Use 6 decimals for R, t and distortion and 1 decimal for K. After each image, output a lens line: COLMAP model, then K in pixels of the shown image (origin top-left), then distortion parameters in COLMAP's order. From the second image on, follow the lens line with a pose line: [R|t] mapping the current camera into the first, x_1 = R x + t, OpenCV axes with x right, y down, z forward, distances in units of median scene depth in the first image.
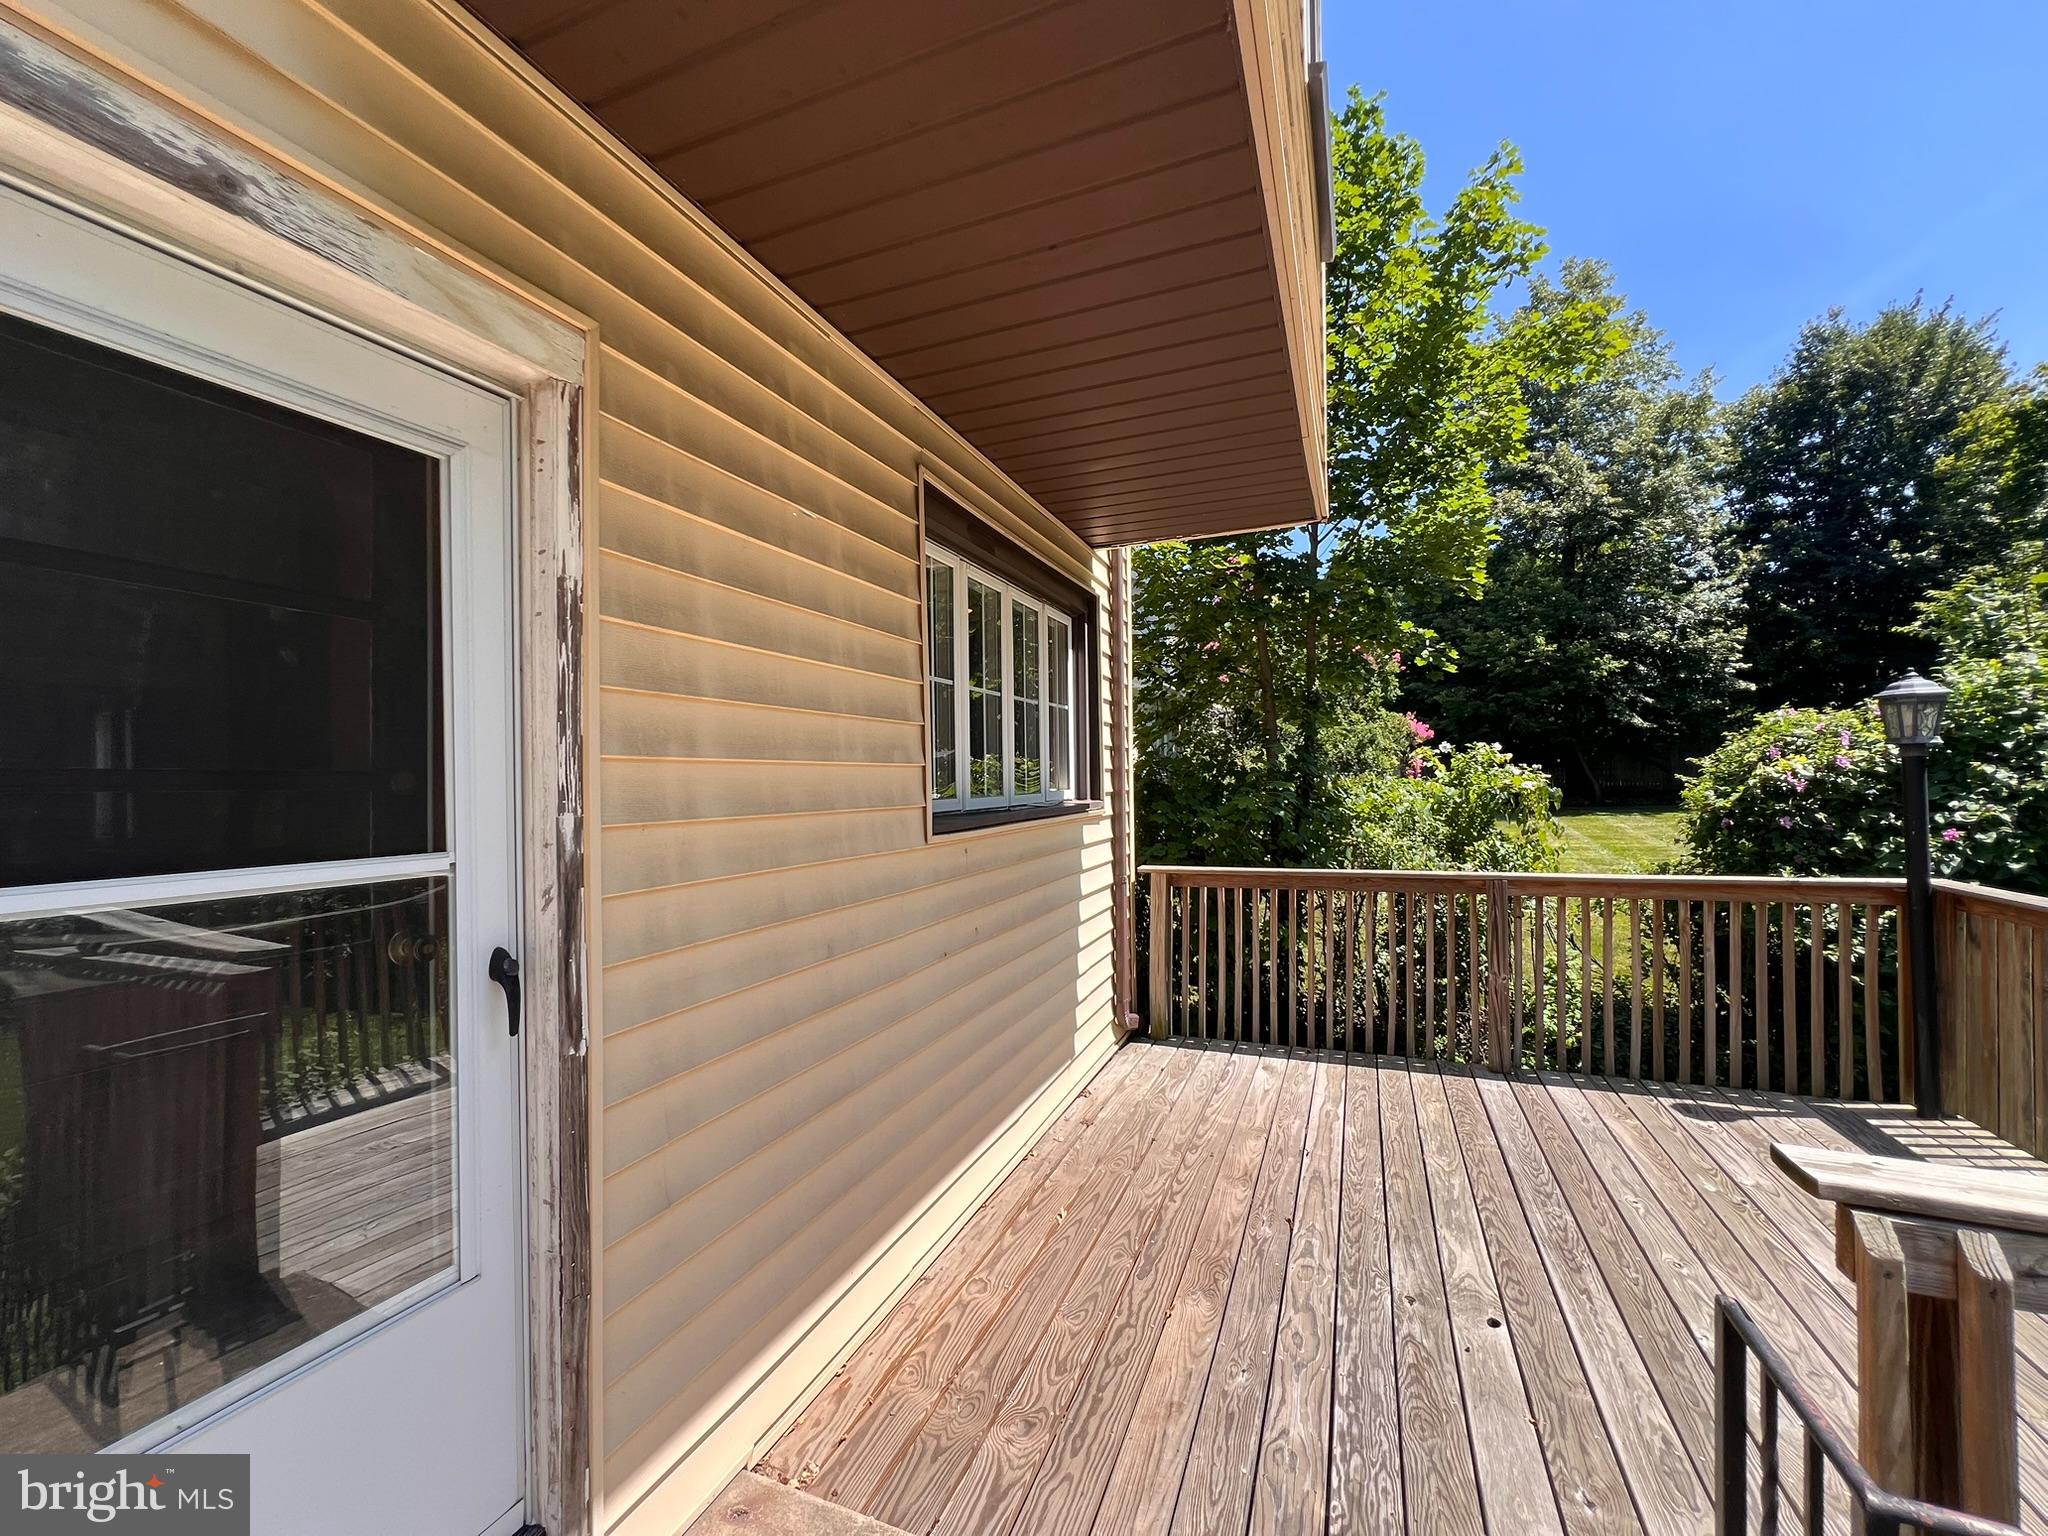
lens RADIAL K [[821.4, 0, 1015.1], [0, 821.4, 774.9], [0, 0, 1]] dist [0.000410, 0.000174]
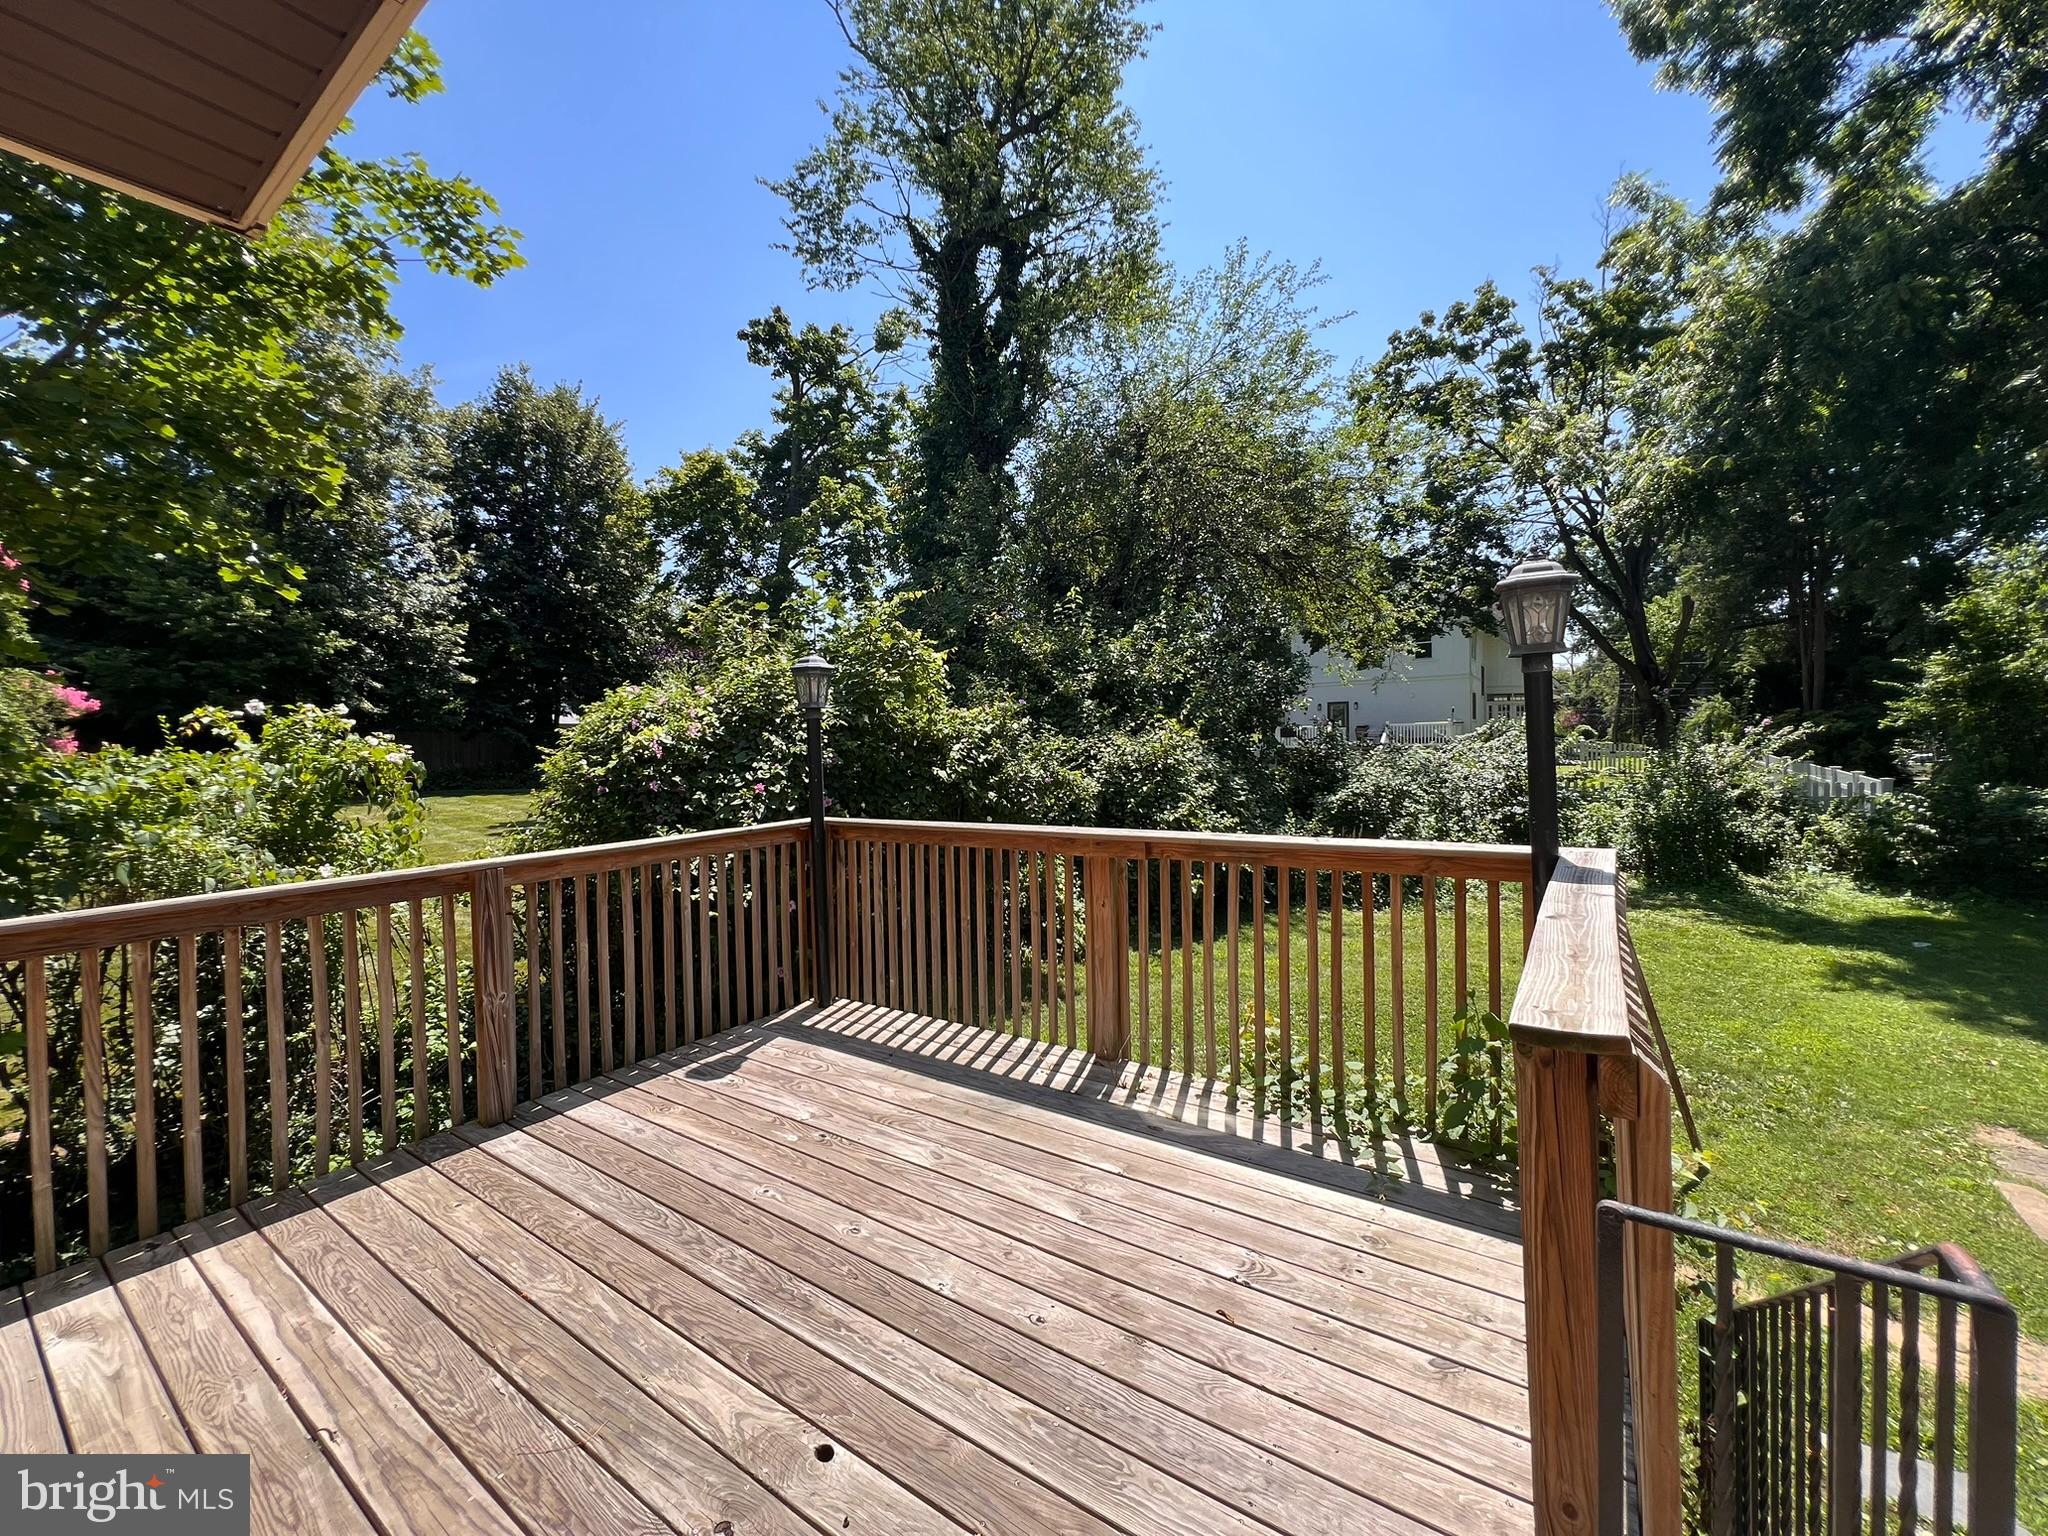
lens RADIAL K [[821.4, 0, 1027.6], [0, 821.4, 765.5], [0, 0, 1]] dist [0.000410, 0.000174]
pose [[0.212836, -0.015036, 0.976972, -0.027152], [0.017676, 0.999777, 0.011536, 0.024349], [-0.976928, 0.014814, 0.213054, 0.257493]]
